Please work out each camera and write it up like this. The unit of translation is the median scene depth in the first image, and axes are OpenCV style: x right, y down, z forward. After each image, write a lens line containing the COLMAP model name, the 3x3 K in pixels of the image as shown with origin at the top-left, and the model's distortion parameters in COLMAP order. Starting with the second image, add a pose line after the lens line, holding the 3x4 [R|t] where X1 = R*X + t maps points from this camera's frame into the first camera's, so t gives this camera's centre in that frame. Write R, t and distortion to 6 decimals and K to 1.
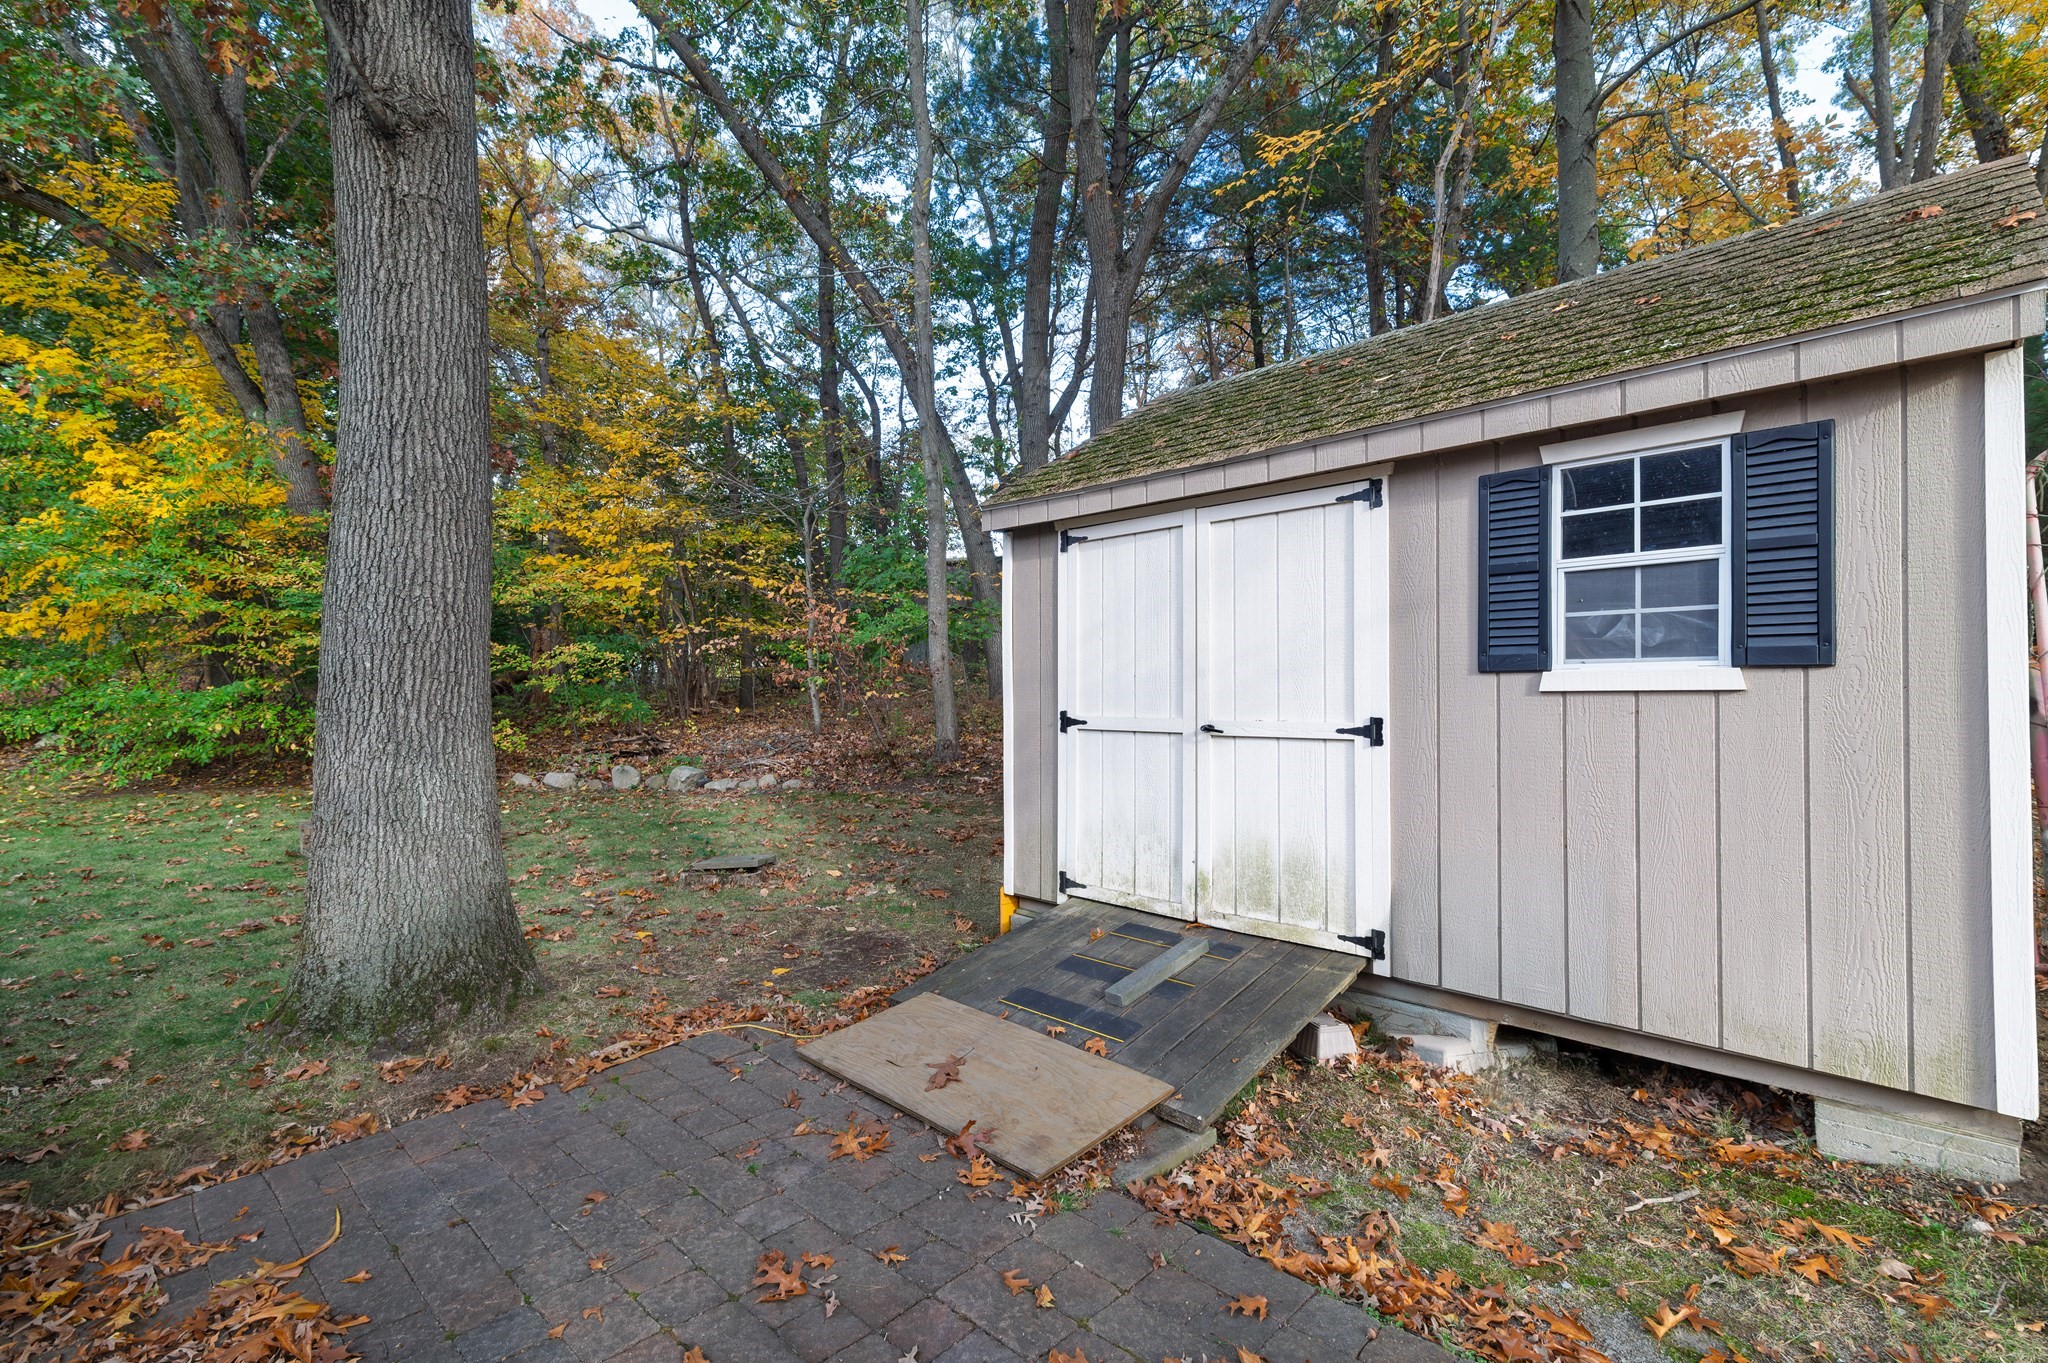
lens RADIAL K [[921.3, 0, 1018.6], [0, 921.3, 683.6], [0, 0, 1]] dist [0.017605, -0.000895]
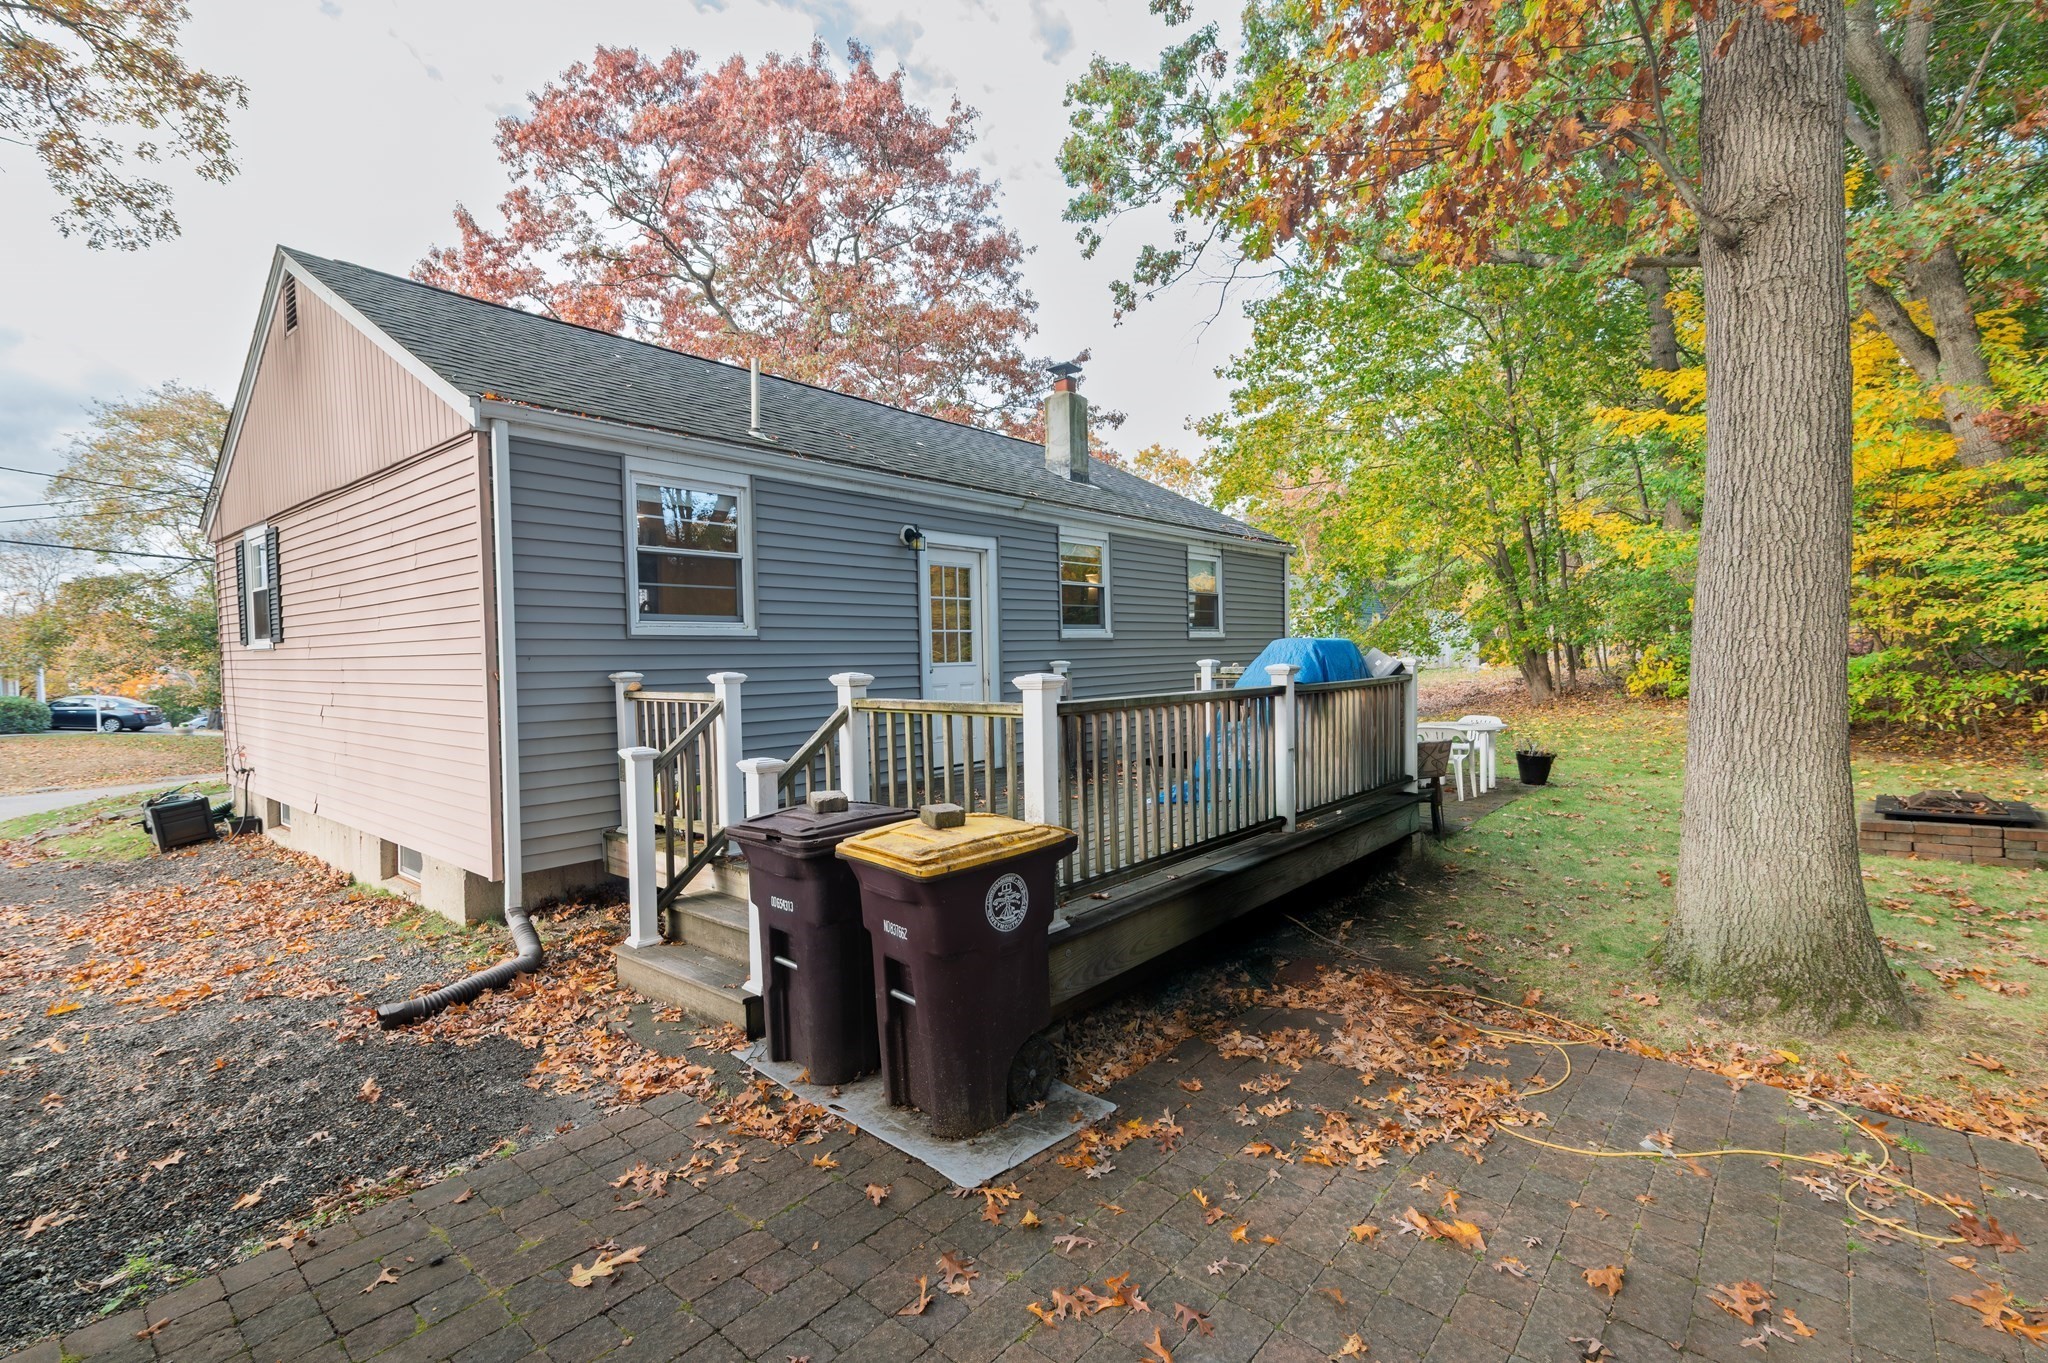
lens RADIAL K [[921.3, 0, 1027.8], [0, 921.3, 674.2], [0, 0, 1]] dist [0.017605, -0.000895]
pose [[0.046912, 0.029426, -0.998465, 0.464750], [0.029083, 0.999102, 0.030812, -0.109783], [0.998476, -0.030484, 0.046014, 0.045512]]
